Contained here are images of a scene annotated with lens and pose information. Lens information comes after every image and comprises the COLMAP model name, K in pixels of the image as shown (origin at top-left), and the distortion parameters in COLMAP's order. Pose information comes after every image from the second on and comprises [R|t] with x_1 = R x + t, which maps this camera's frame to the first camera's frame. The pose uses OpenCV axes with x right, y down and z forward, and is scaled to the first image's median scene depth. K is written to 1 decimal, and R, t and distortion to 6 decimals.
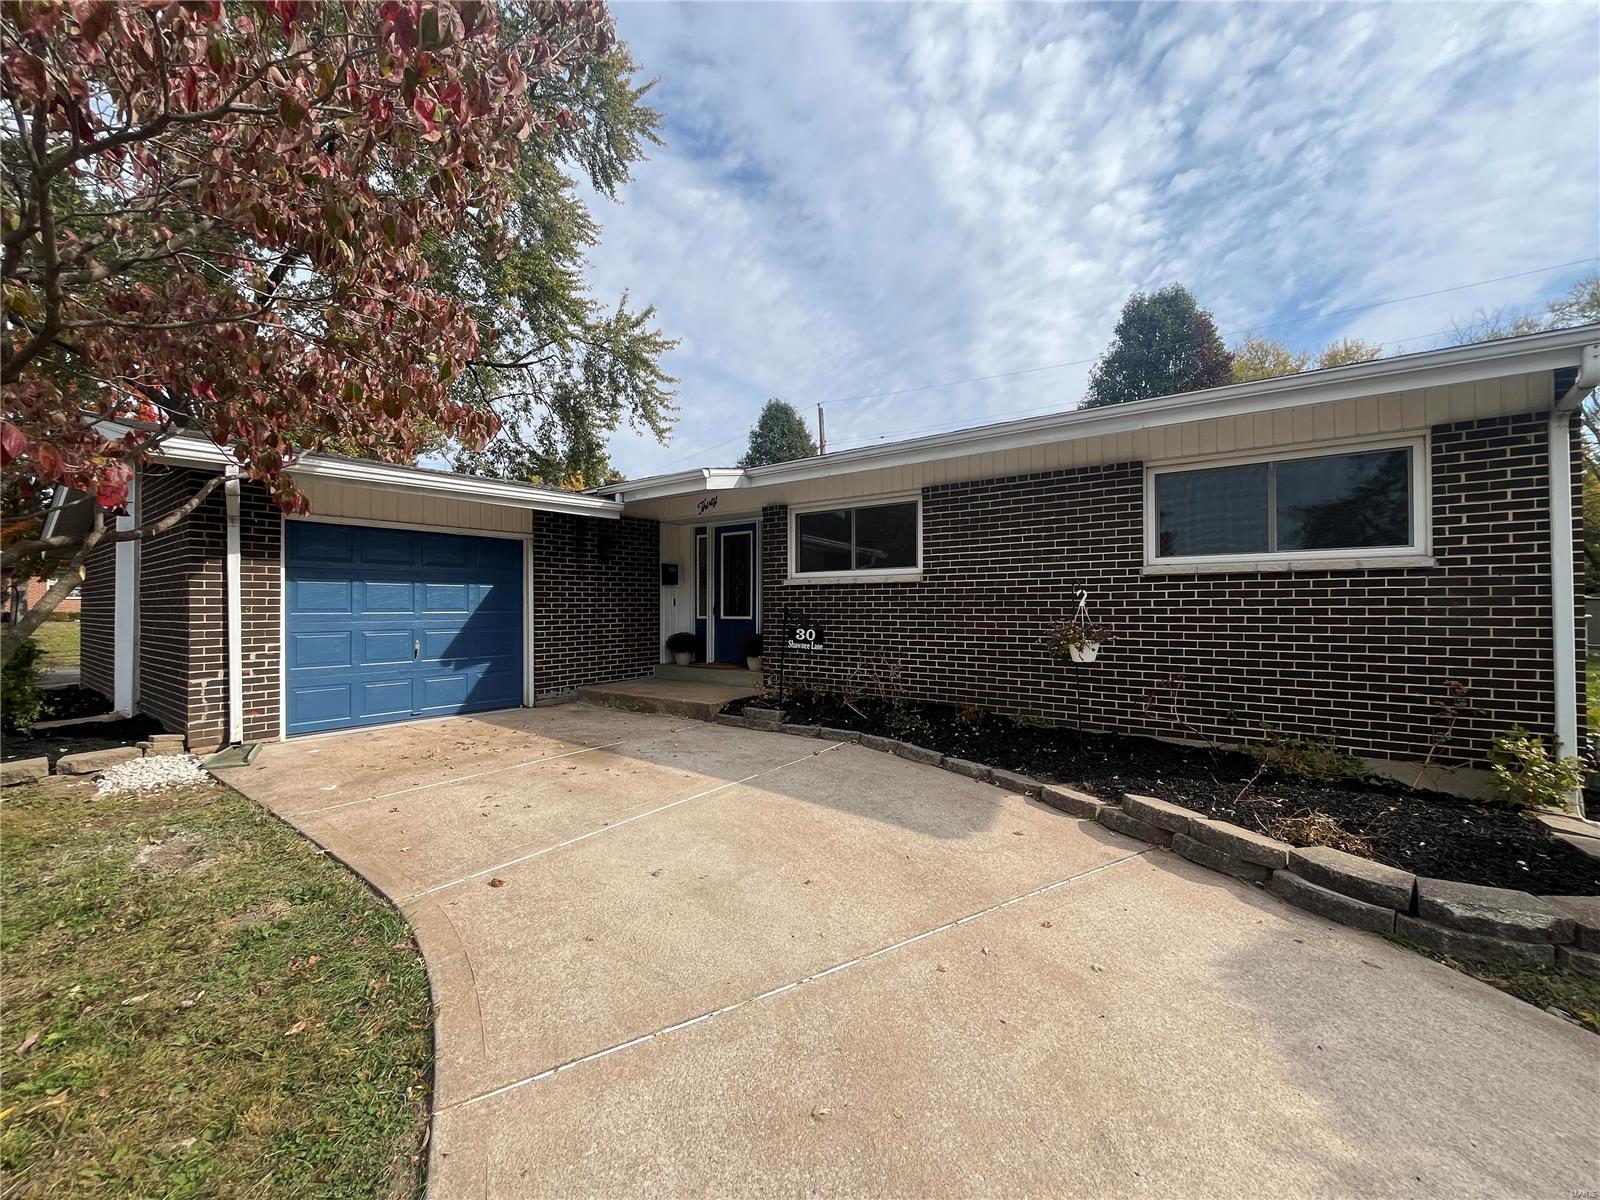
lens RADIAL K [[641.9, 0, 800.0], [0, 641.9, 600.0], [0, 0, 1]] dist [-0.003703, -0.000231]
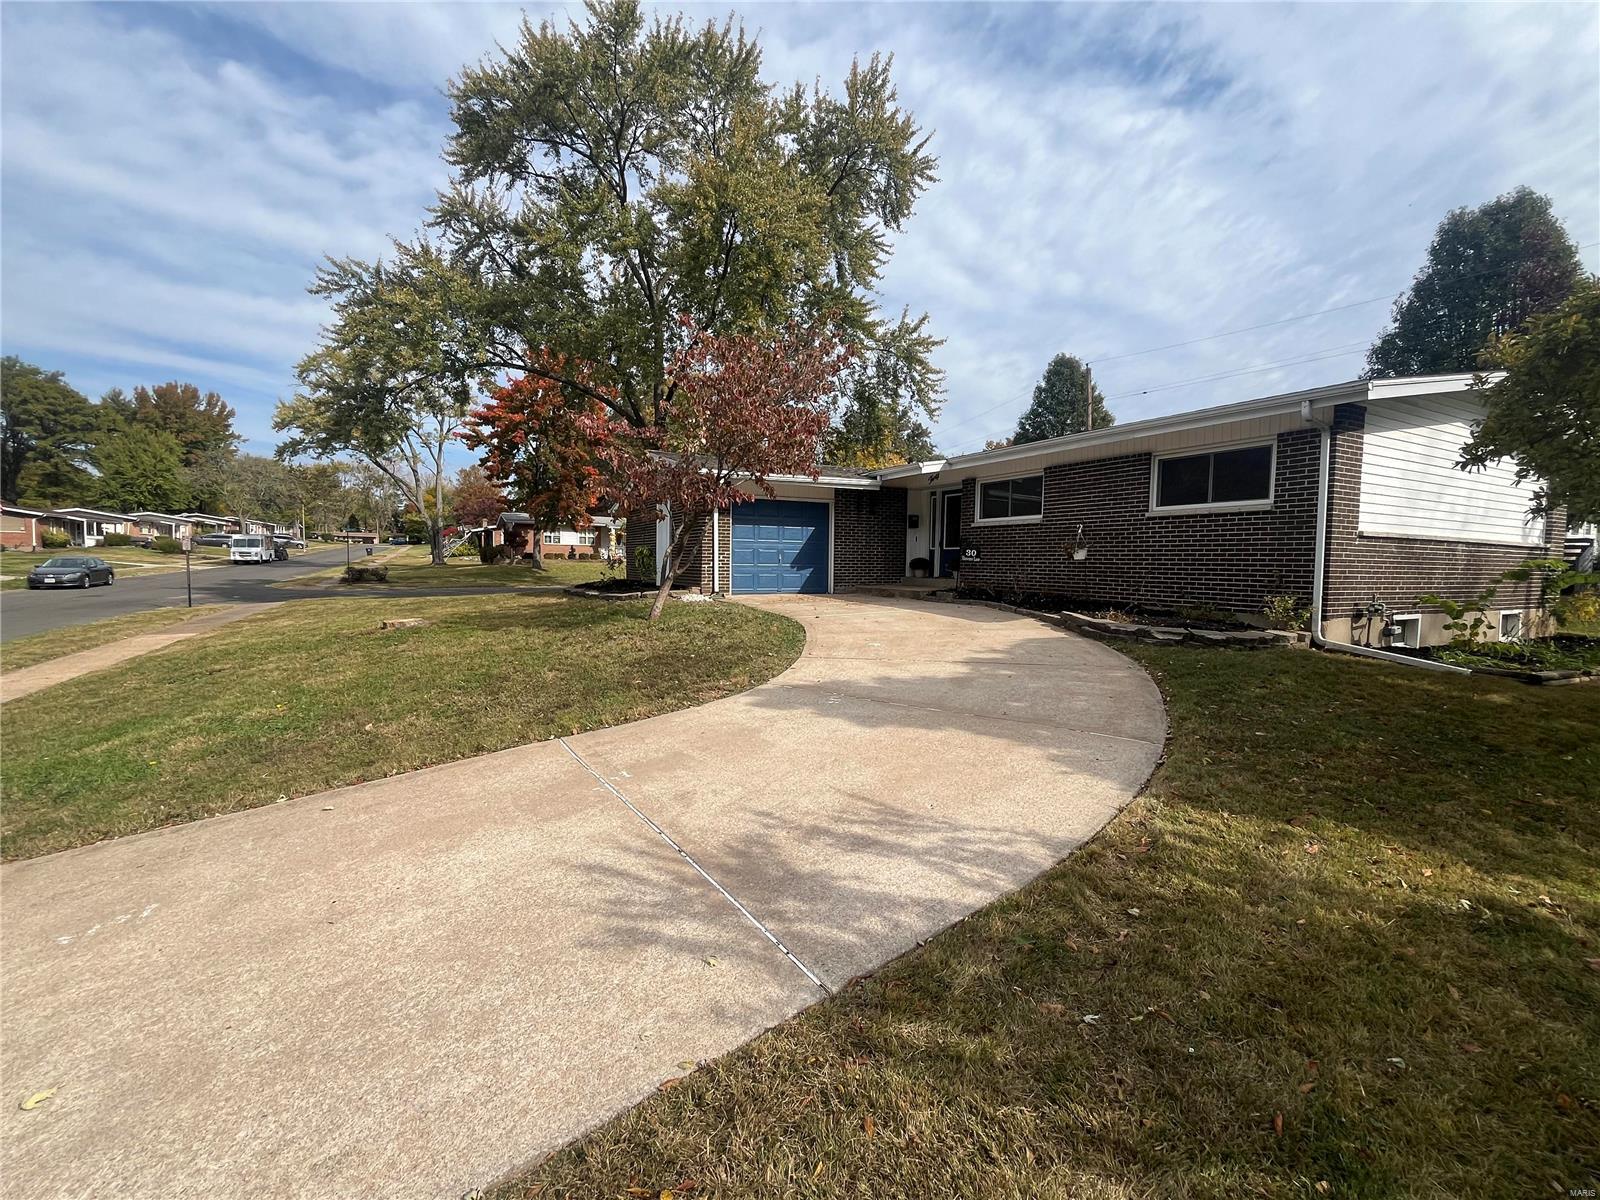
lens RADIAL K [[641.9, 0, 800.0], [0, 641.9, 600.0], [0, 0, 1]] dist [-0.003703, -0.000231]
pose [[0.897111, 0.044594, -0.439550, 0.137922], [-0.012731, 0.997089, 0.075175, 0.020772], [0.441623, -0.061845, 0.895067, -0.309562]]
